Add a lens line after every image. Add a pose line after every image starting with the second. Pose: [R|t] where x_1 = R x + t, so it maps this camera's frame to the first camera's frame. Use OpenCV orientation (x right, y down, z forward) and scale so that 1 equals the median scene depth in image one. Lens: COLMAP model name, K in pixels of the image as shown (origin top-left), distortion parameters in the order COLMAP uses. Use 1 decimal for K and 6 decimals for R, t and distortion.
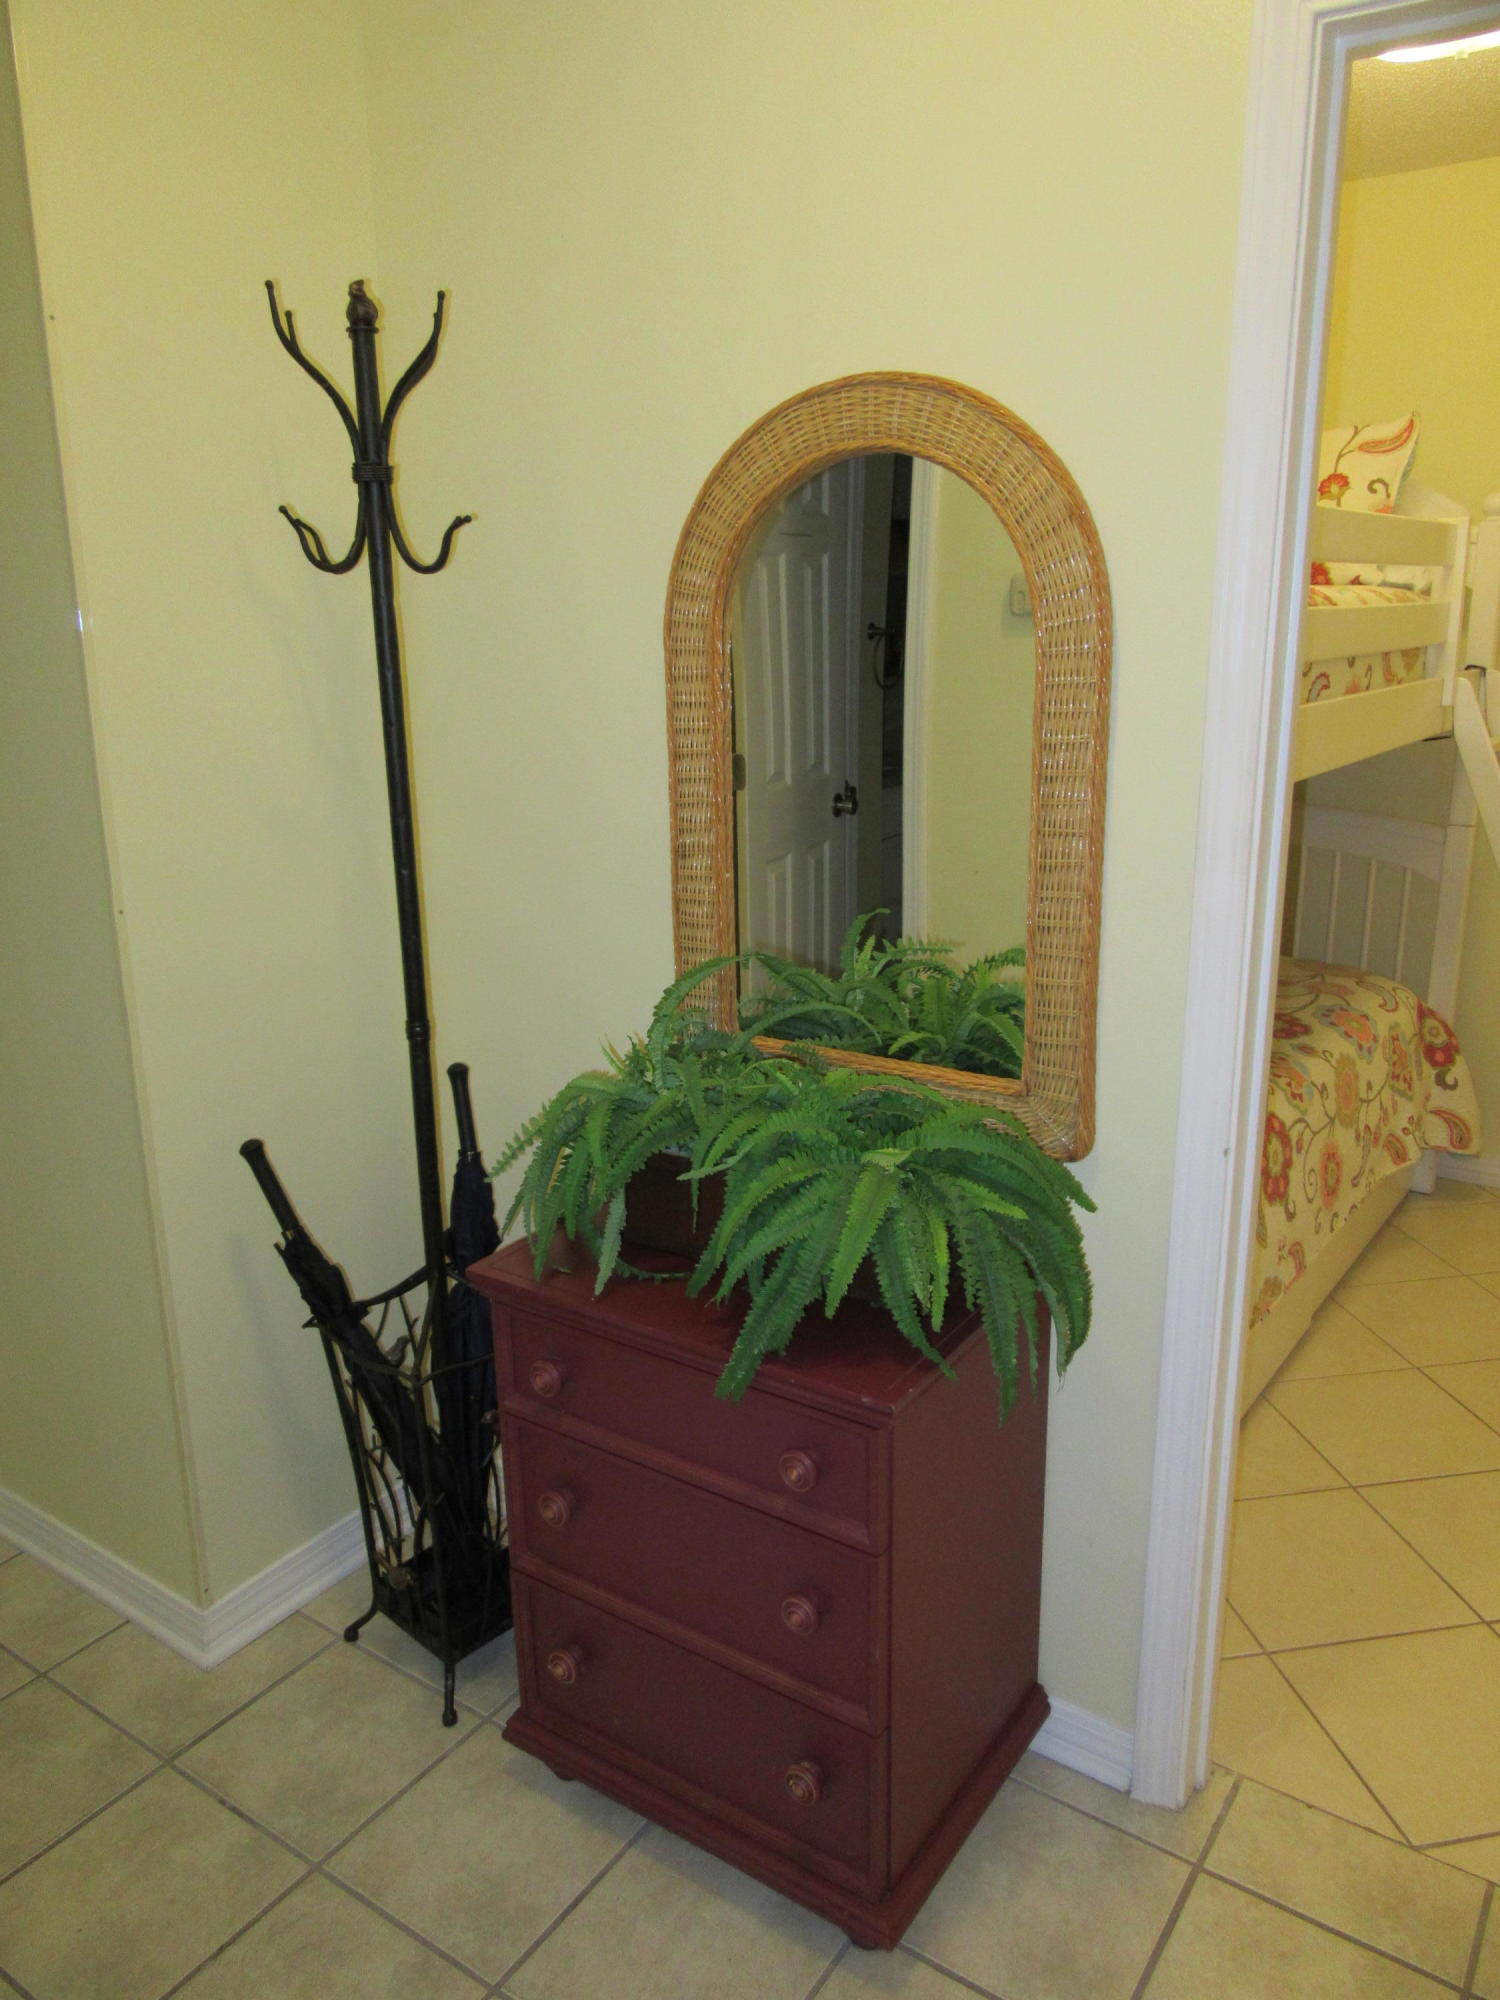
lens RADIAL K [[1487.0, 0, 750.0], [0, 1487.0, 1000.0], [0, 0, 1]] dist [-0.007799, 0.002864]
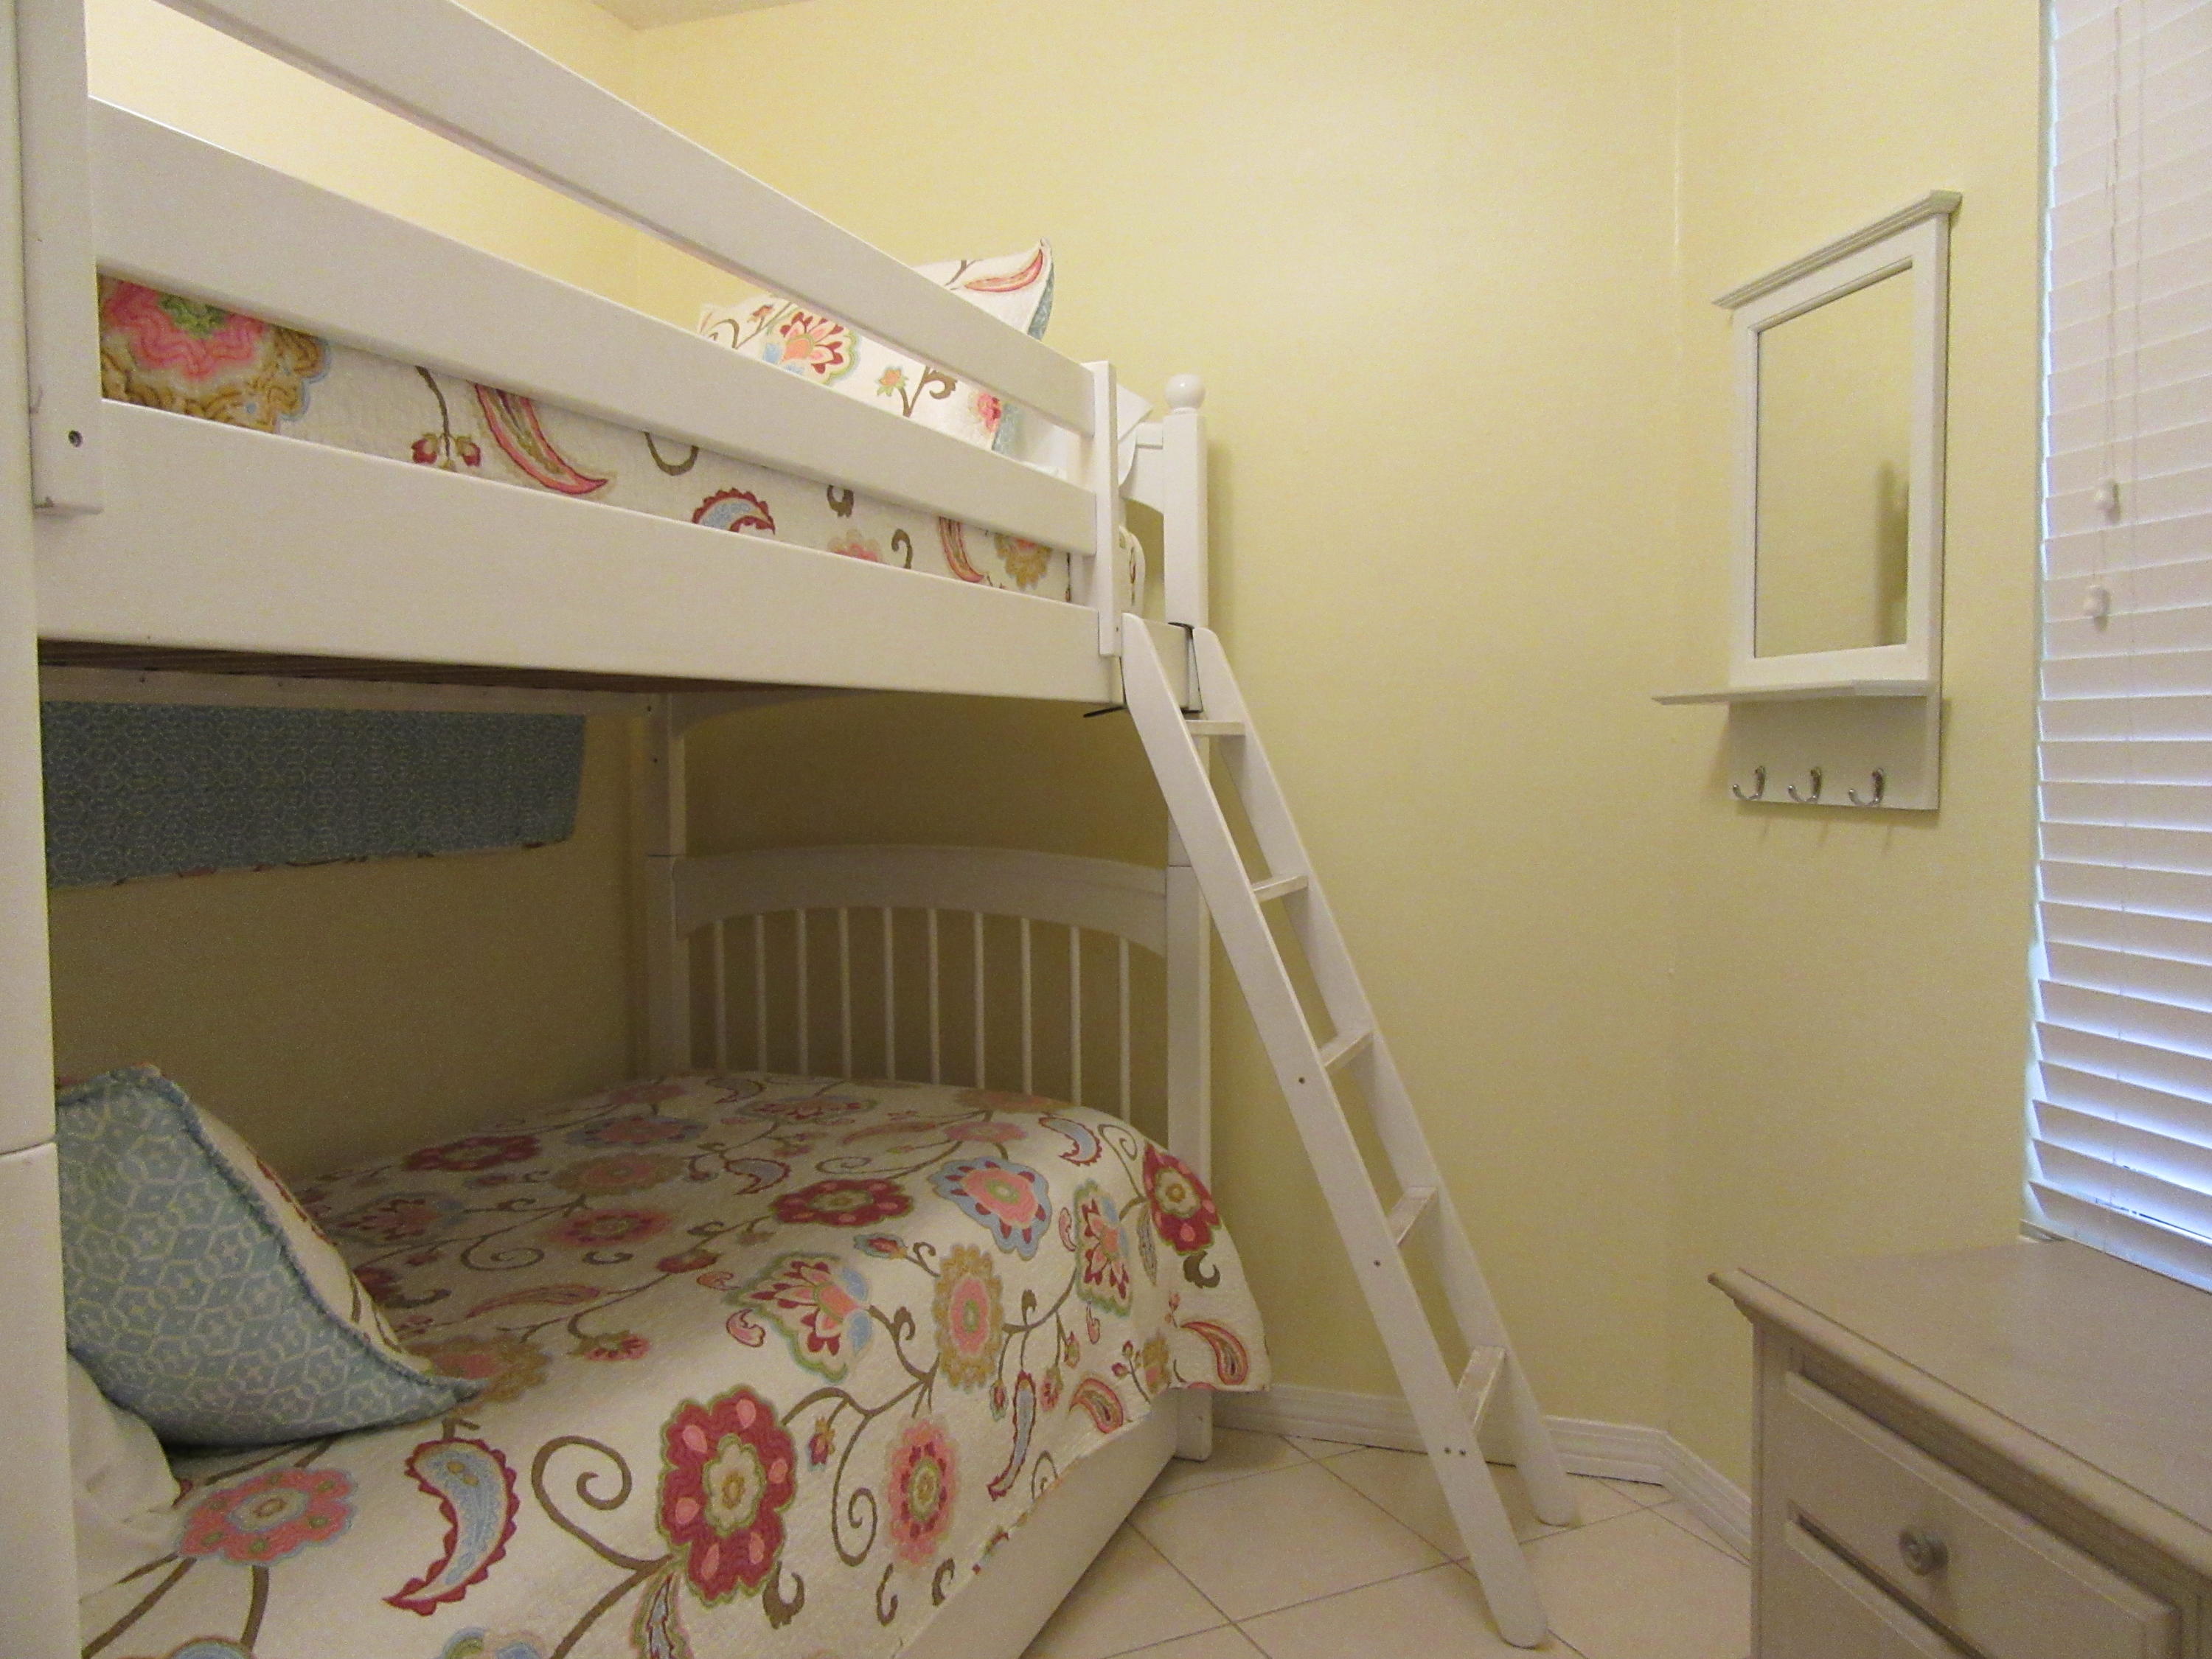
lens RADIAL K [[1644.6, 0, 1100.1], [0, 1644.6, 826.1], [0, 0, 1]] dist [-0.007799, 0.002864]
pose [[0.963366, -0.009042, 0.268036, 0.272716], [0.066725, 0.976086, -0.206893, 0.012885], [-0.259755, 0.217198, 0.940932, 0.358426]]
